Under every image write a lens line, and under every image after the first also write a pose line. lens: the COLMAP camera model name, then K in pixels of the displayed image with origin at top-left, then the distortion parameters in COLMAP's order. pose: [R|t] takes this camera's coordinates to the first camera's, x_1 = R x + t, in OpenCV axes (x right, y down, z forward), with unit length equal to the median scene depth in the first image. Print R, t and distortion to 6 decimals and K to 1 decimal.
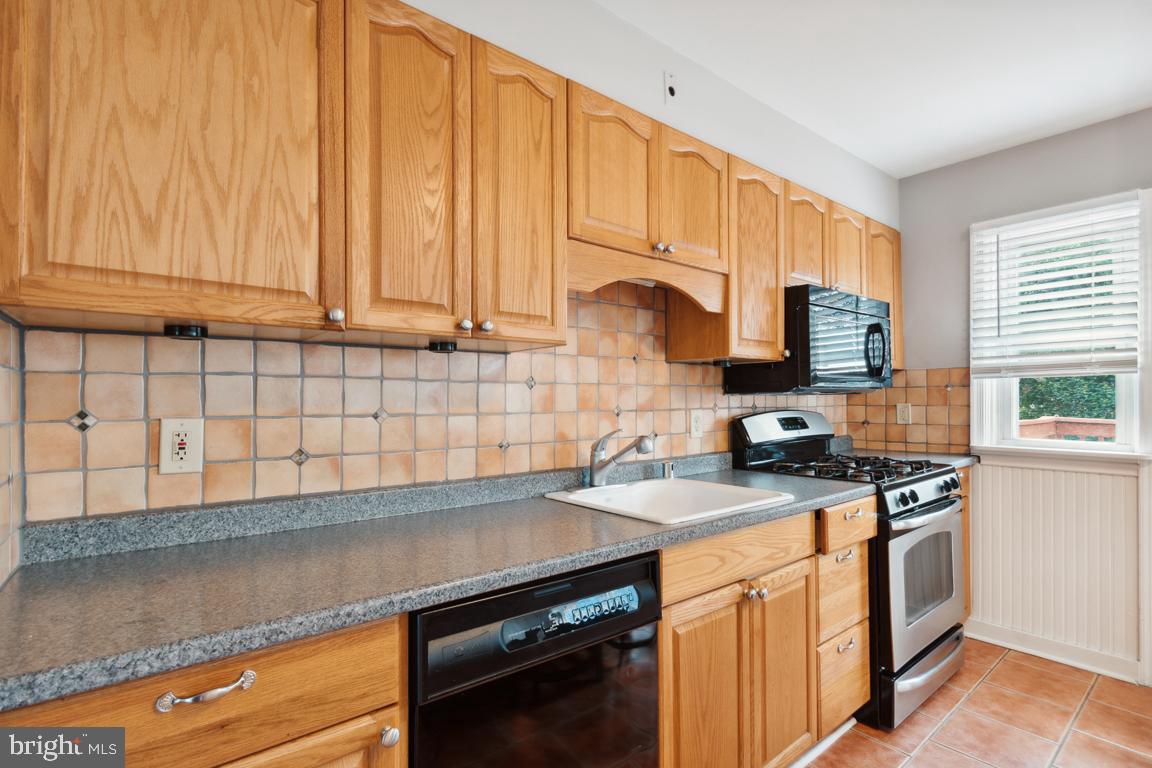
lens RADIAL K [[545.1, 0, 571.0], [0, 545.1, 392.1], [0, 0, 1]] dist [-0.000318, 0.000064]
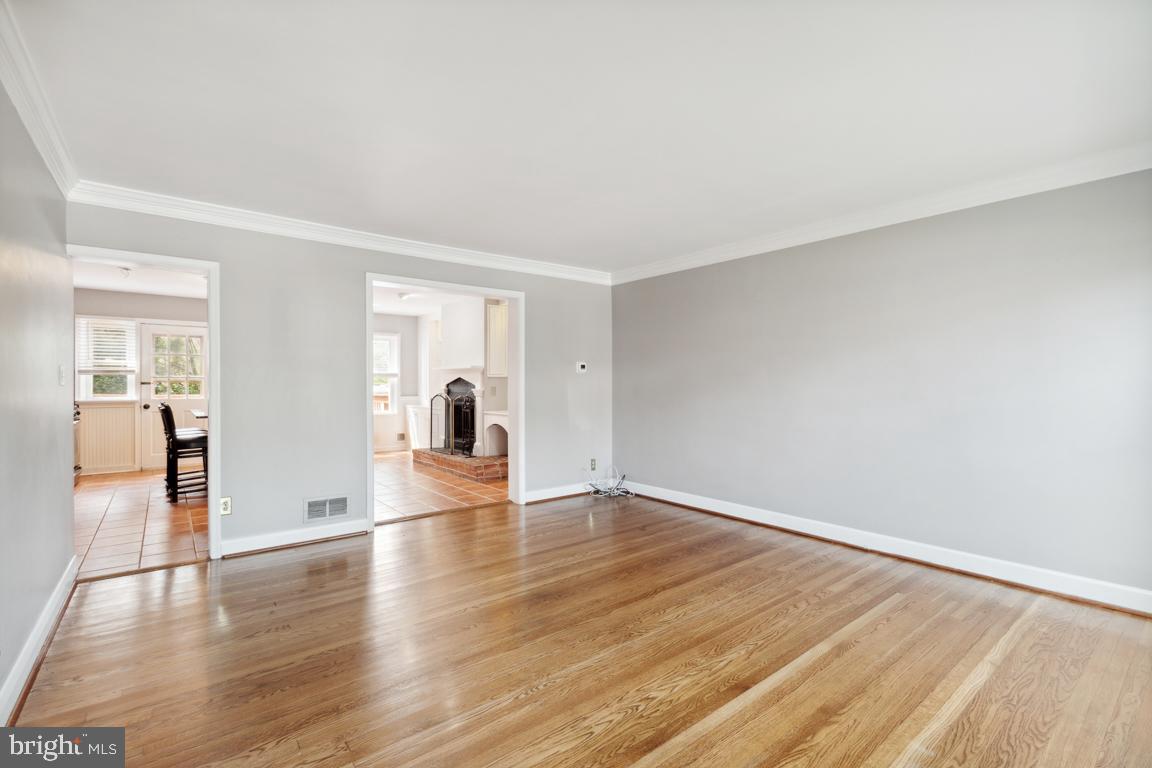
lens RADIAL K [[510.1, 0, 576.0], [0, 510.1, 384.0], [0, 0, 1]] dist [0.000093, 0.000031]
pose [[-0.007768, -0.000990, 0.999969, -3.197367], [-0.012665, 0.999919, 0.000892, -0.025348], [-0.999890, -0.012658, -0.007780, -2.530583]]
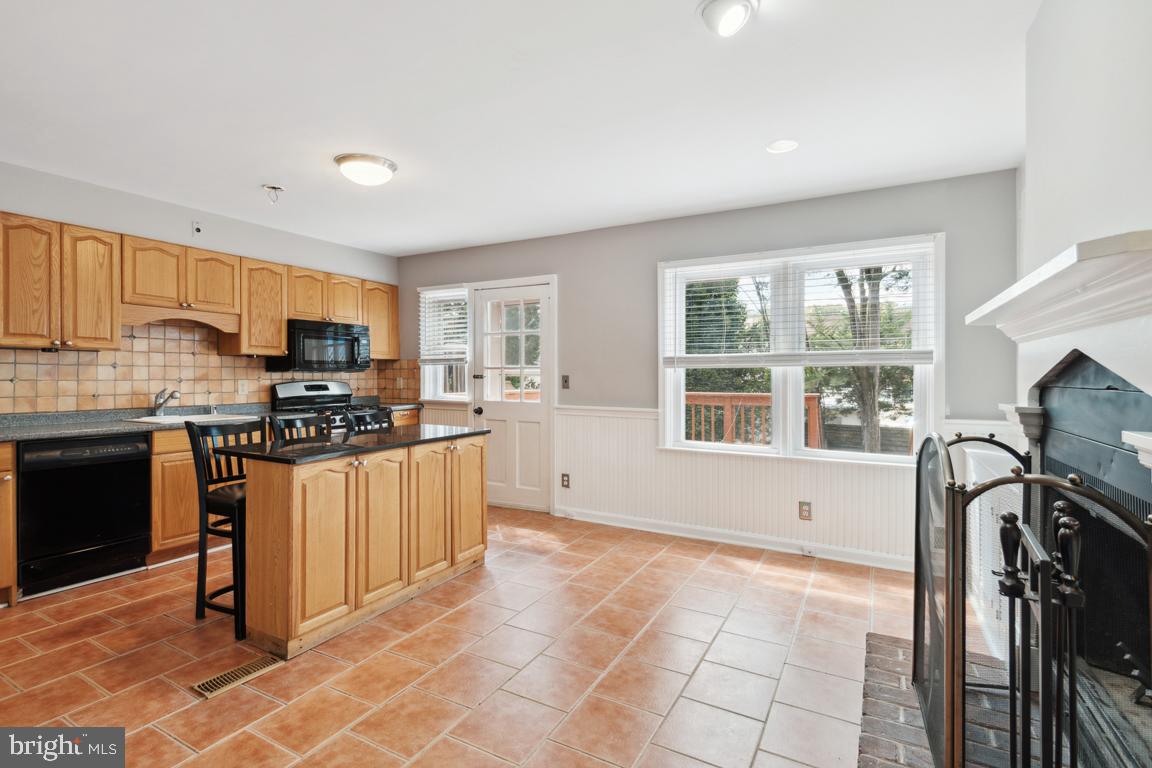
lens RADIAL K [[543.8, 0, 576.2], [0, 543.8, 378.4], [0, 0, 1]] dist [0.012822, -0.009635]
pose [[0.920605, 0.004806, 0.390466, 0.900409], [-0.011447, 0.999827, 0.014681, -0.023331], [-0.390328, -0.017985, 0.920500, -1.955992]]
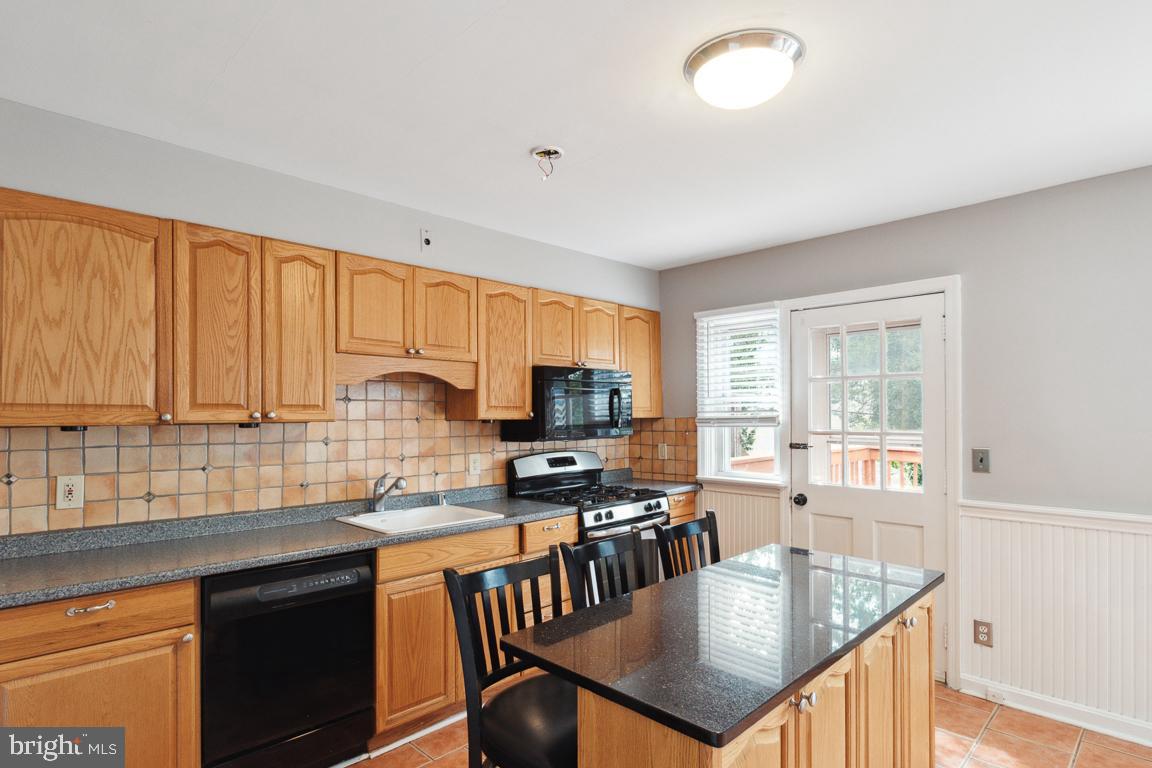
lens RADIAL K [[599.6, 0, 579.0], [0, 599.6, 409.3], [0, 0, 1]] dist [-0.001644, -0.002690]
pose [[0.993363, 0.000666, 0.115020, 0.509741], [-0.000957, 0.999996, 0.002476, -0.132222], [-0.115018, -0.002569, 0.993360, -0.816276]]
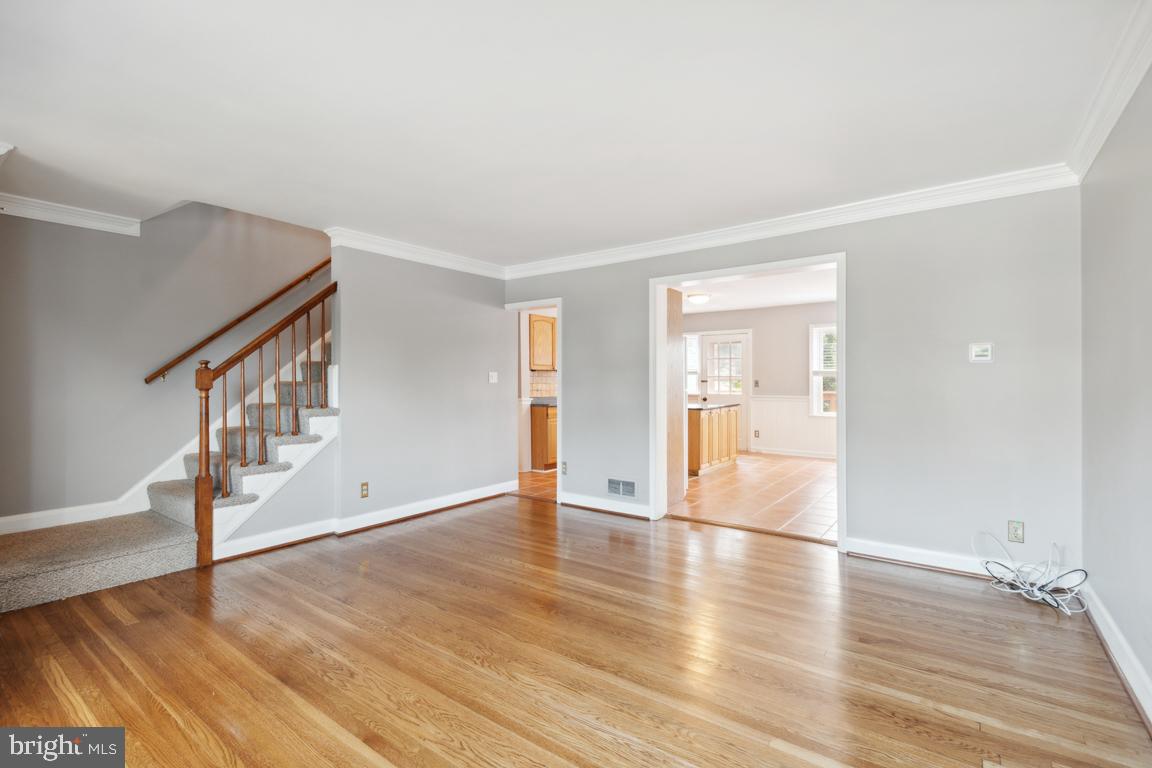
lens RADIAL K [[543.8, 0, 576.2], [0, 543.8, 378.4], [0, 0, 1]] dist [0.012822, -0.009635]
pose [[0.967298, 0.004426, 0.253605, -1.518505], [-0.006301, 0.999959, 0.006580, -0.044493], [-0.253565, -0.007963, 0.967286, -4.522673]]
